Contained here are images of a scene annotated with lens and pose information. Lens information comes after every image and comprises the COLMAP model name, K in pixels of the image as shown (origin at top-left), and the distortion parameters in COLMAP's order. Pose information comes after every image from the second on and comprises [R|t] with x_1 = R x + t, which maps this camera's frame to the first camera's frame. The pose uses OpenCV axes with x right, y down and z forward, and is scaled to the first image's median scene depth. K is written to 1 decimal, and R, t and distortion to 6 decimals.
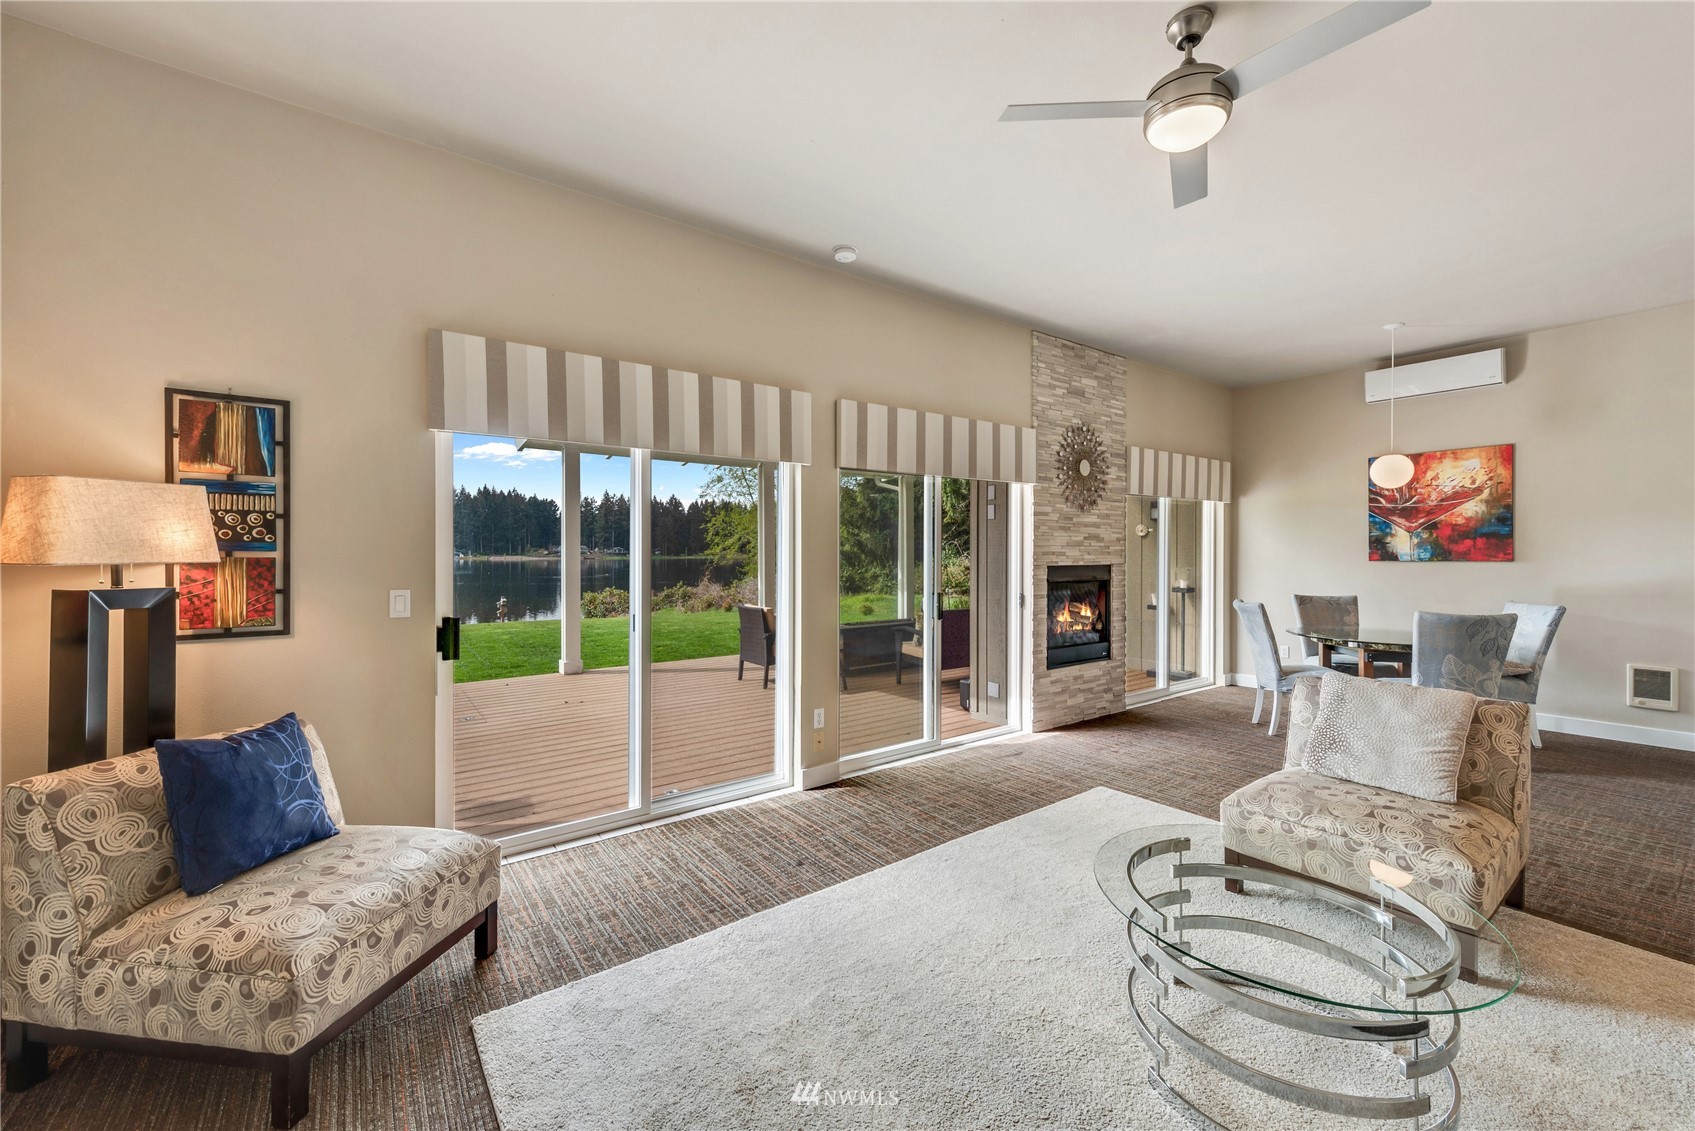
lens RADIAL K [[669.0, 0, 847.0], [0, 669.0, 556.9], [0, 0, 1]] dist [0.014002, -0.000497]
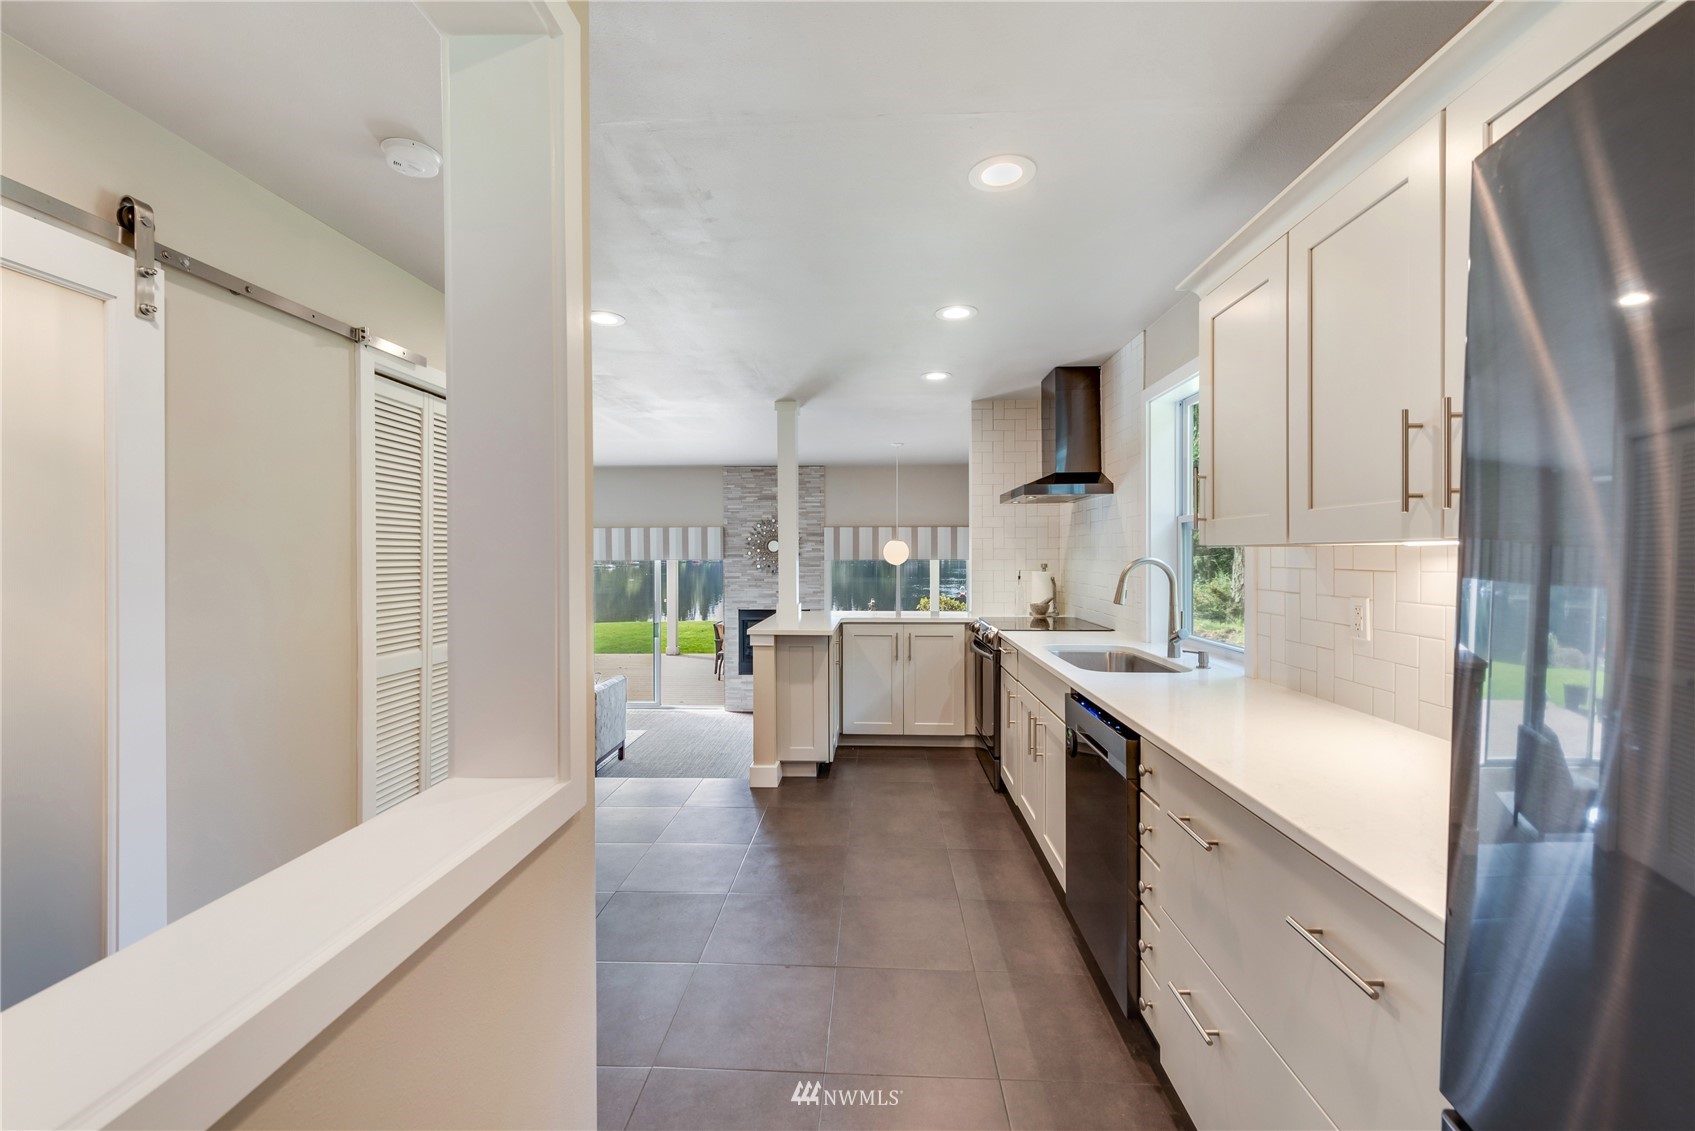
lens RADIAL K [[669.0, 0, 847.0], [0, 669.0, 556.9], [0, 0, 1]] dist [0.014002, -0.000497]
pose [[0.780331, 0.002133, -0.625363, 1.446380], [-0.001988, 0.999998, 0.000930, -0.110396], [0.625363, 0.000517, 0.780334, -0.088585]]
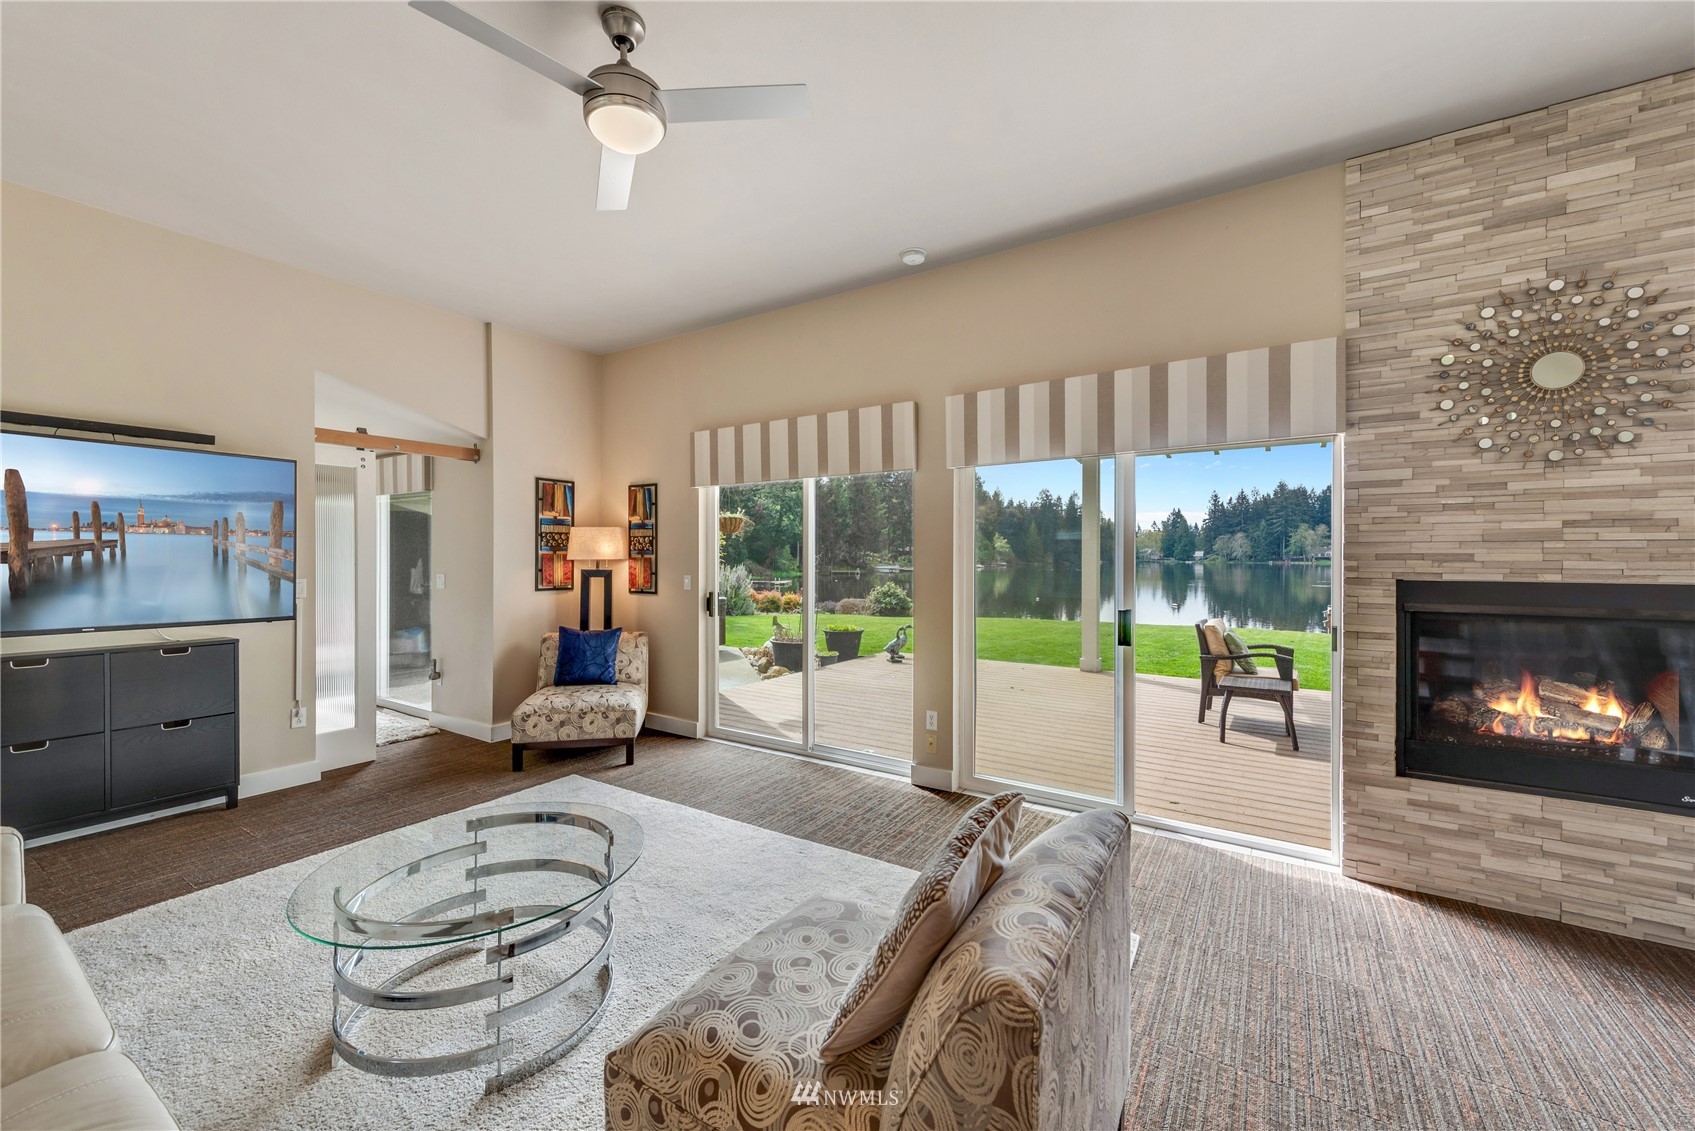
lens RADIAL K [[665.2, 0, 841.8], [0, 665.2, 561.1], [0, 0, 1]] dist [0.015253, -0.004621]
pose [[0.349089, 0.007430, -0.937060, 0.617953], [-0.006721, 0.999963, 0.005425, -0.001608], [0.937065, 0.004404, 0.349126, 0.382635]]
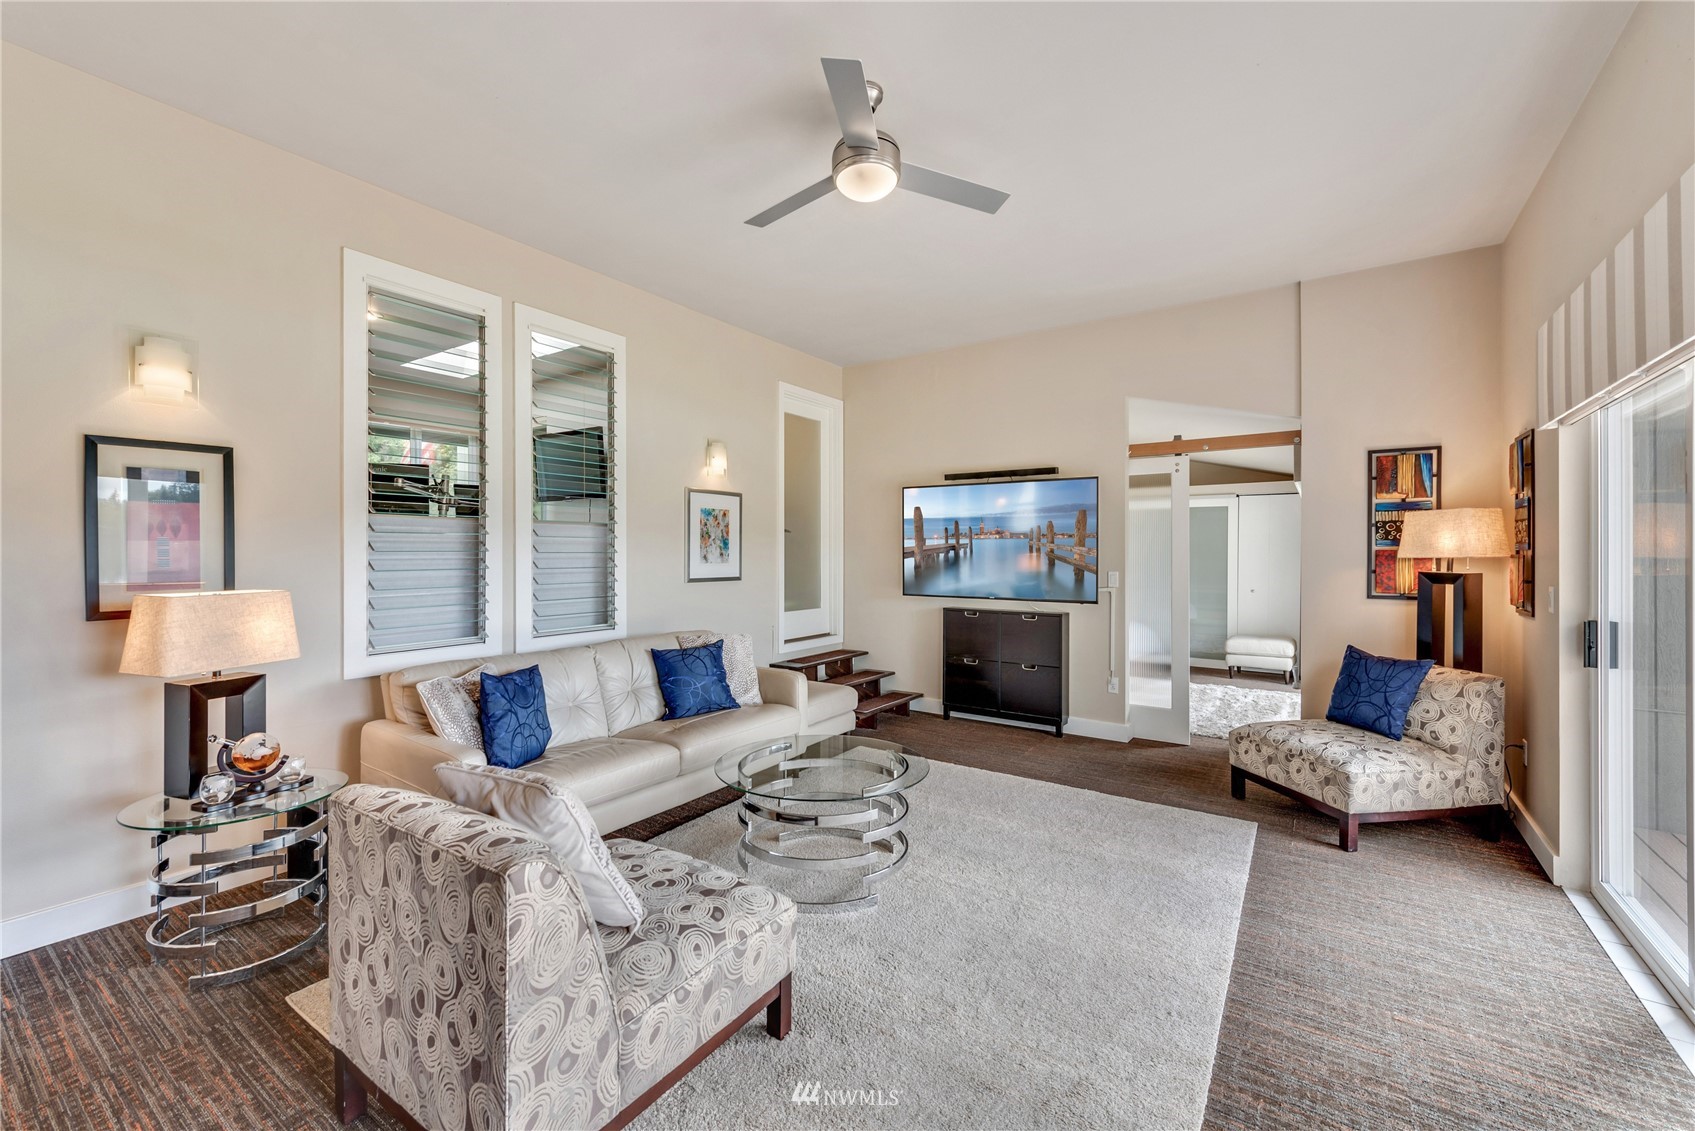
lens RADIAL K [[696.1, 0, 841.1], [0, 696.1, 554.1], [0, 0, 1]] dist [0.024925, -0.010683]
pose [[-0.945855, -0.000019, -0.324589, 0.372096], [-0.002256, 0.999976, 0.006515, -0.003088], [0.324581, 0.006894, -0.945833, 0.848901]]
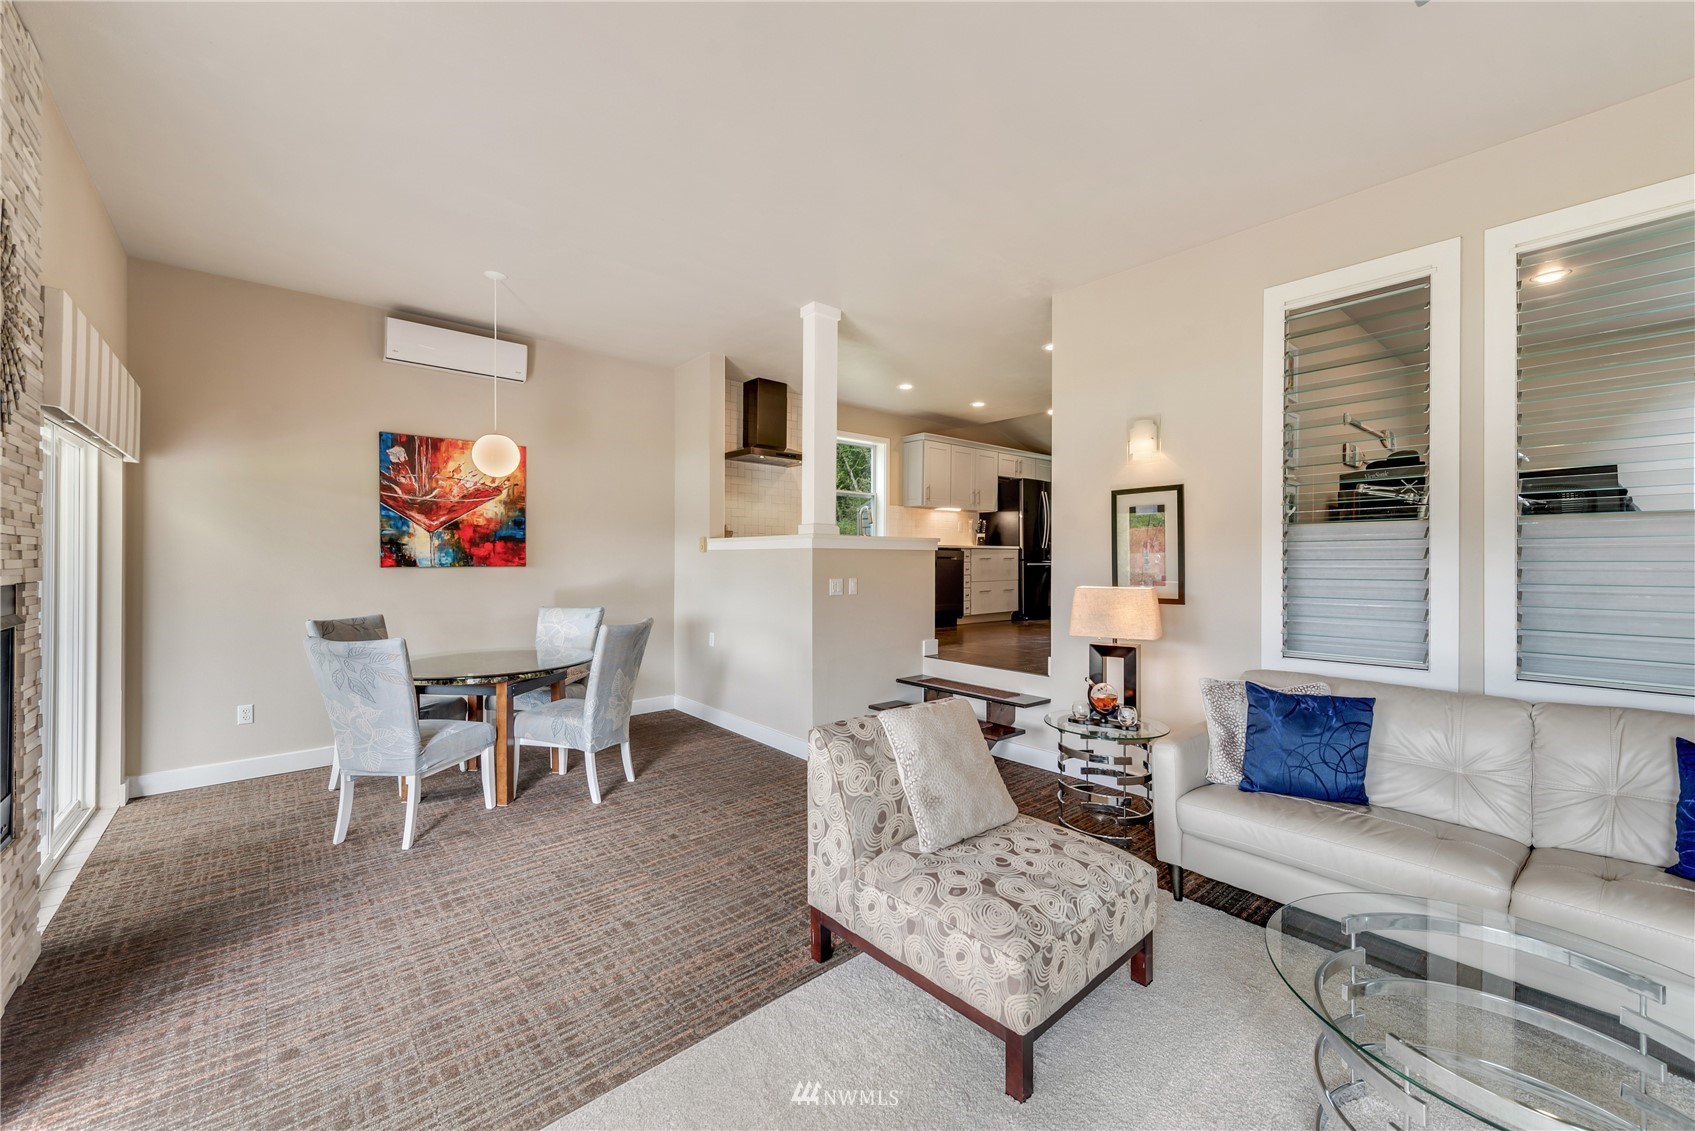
lens RADIAL K [[669.0, 0, 847.0], [0, 669.0, 556.9], [0, 0, 1]] dist [0.014002, -0.000497]
pose [[-0.078325, 0.004675, 0.996917, -0.022802], [0.002177, 0.999987, -0.004519, -0.001437], [-0.996925, 0.001816, -0.078334, 0.600325]]
